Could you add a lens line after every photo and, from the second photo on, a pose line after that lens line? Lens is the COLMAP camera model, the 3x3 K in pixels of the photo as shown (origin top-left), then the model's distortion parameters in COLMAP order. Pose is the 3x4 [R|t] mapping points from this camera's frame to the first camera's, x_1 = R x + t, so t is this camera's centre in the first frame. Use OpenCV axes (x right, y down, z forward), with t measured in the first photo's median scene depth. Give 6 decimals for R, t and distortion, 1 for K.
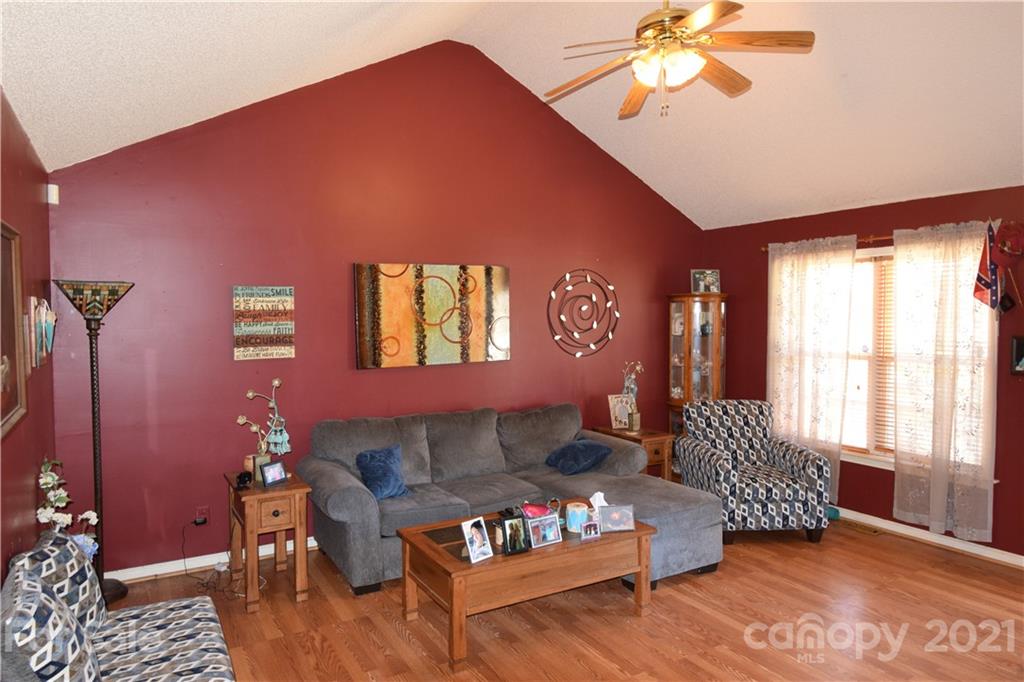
lens RADIAL K [[653.8, 0, 512.0], [0, 653.8, 341.0], [0, 0, 1]] dist [0.006099, -0.025510]
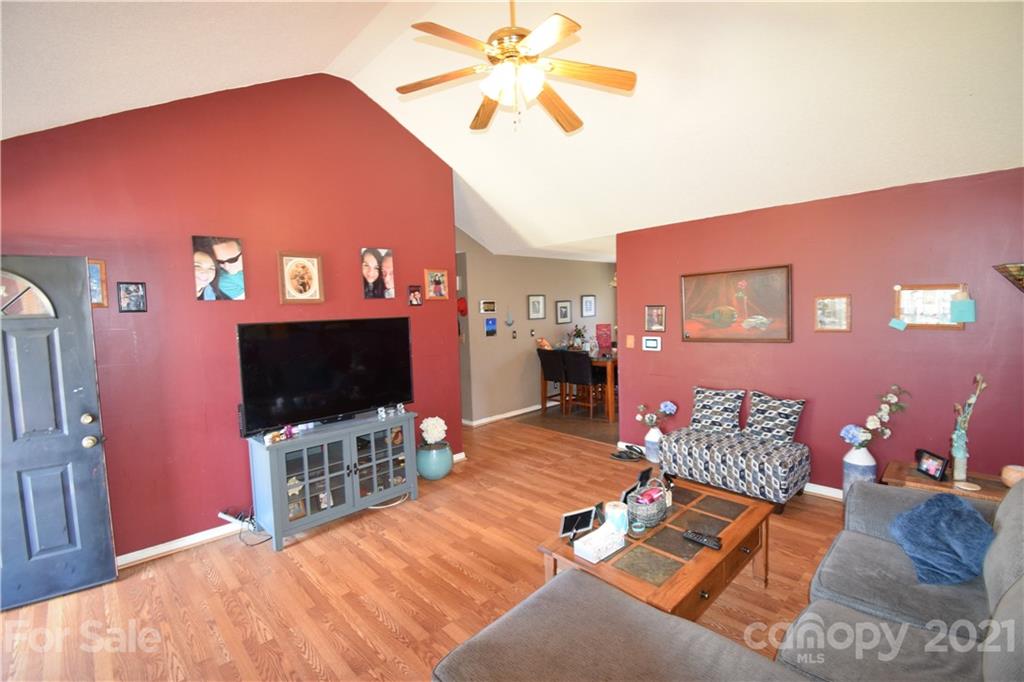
lens RADIAL K [[450.6, 0, 512.0], [0, 450.6, 341.0], [0, 0, 1]] dist [0.016001, -0.024097]
pose [[-0.972772, 0.052620, -0.225712, 0.286964], [0.026366, 0.992688, 0.117792, -0.054701], [0.230260, 0.108633, -0.967047, 1.174592]]
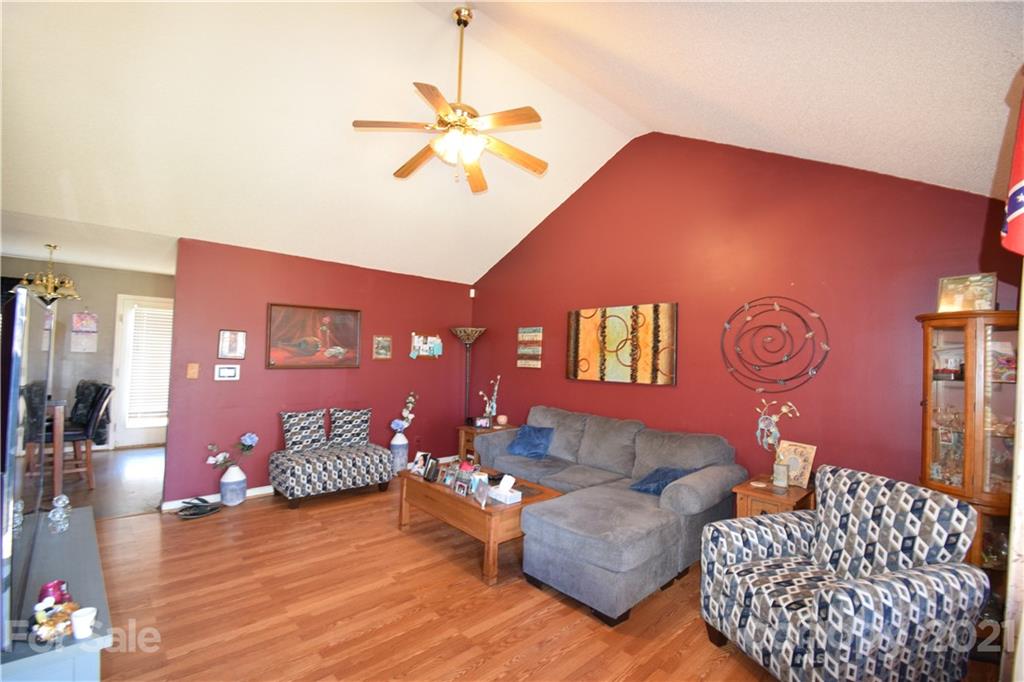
lens RADIAL K [[450.6, 0, 512.0], [0, 450.6, 341.0], [0, 0, 1]] dist [0.016001, -0.024097]
pose [[0.223826, -0.018282, -0.974458, 0.768016], [-0.078450, 0.996242, -0.036710, 0.003698], [0.971467, 0.084663, 0.221551, 0.618693]]
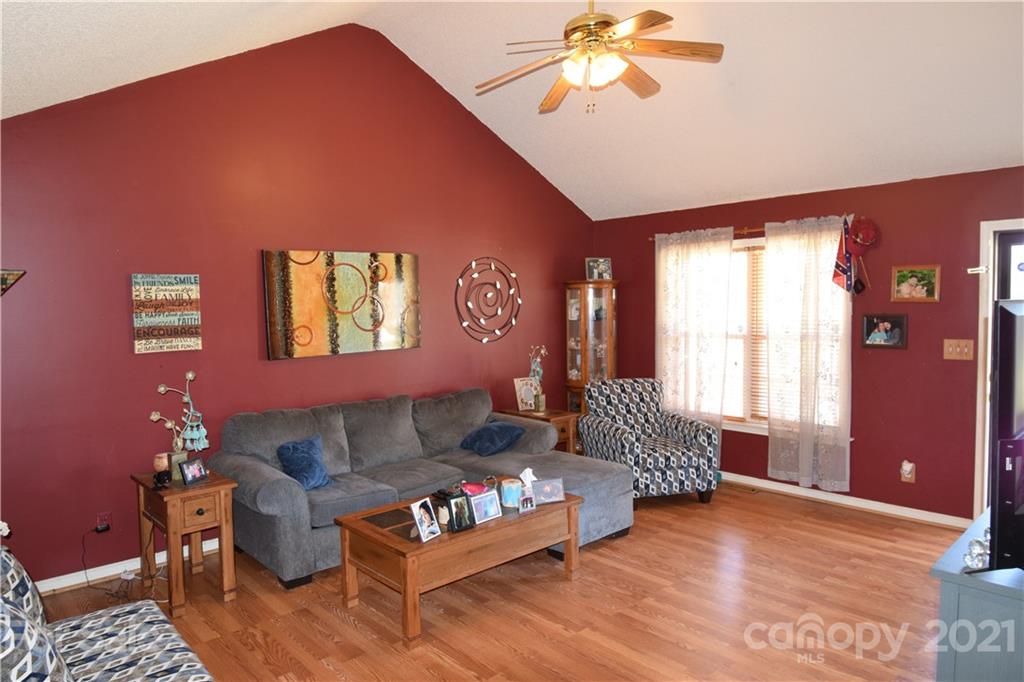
lens RADIAL K [[653.8, 0, 512.0], [0, 653.8, 341.0], [0, 0, 1]] dist [0.006099, -0.025510]
pose [[0.978083, -0.023635, 0.206870, -0.082929], [0.020366, 0.999632, 0.017916, 0.005008], [-0.207217, -0.013310, 0.978204, -0.018891]]
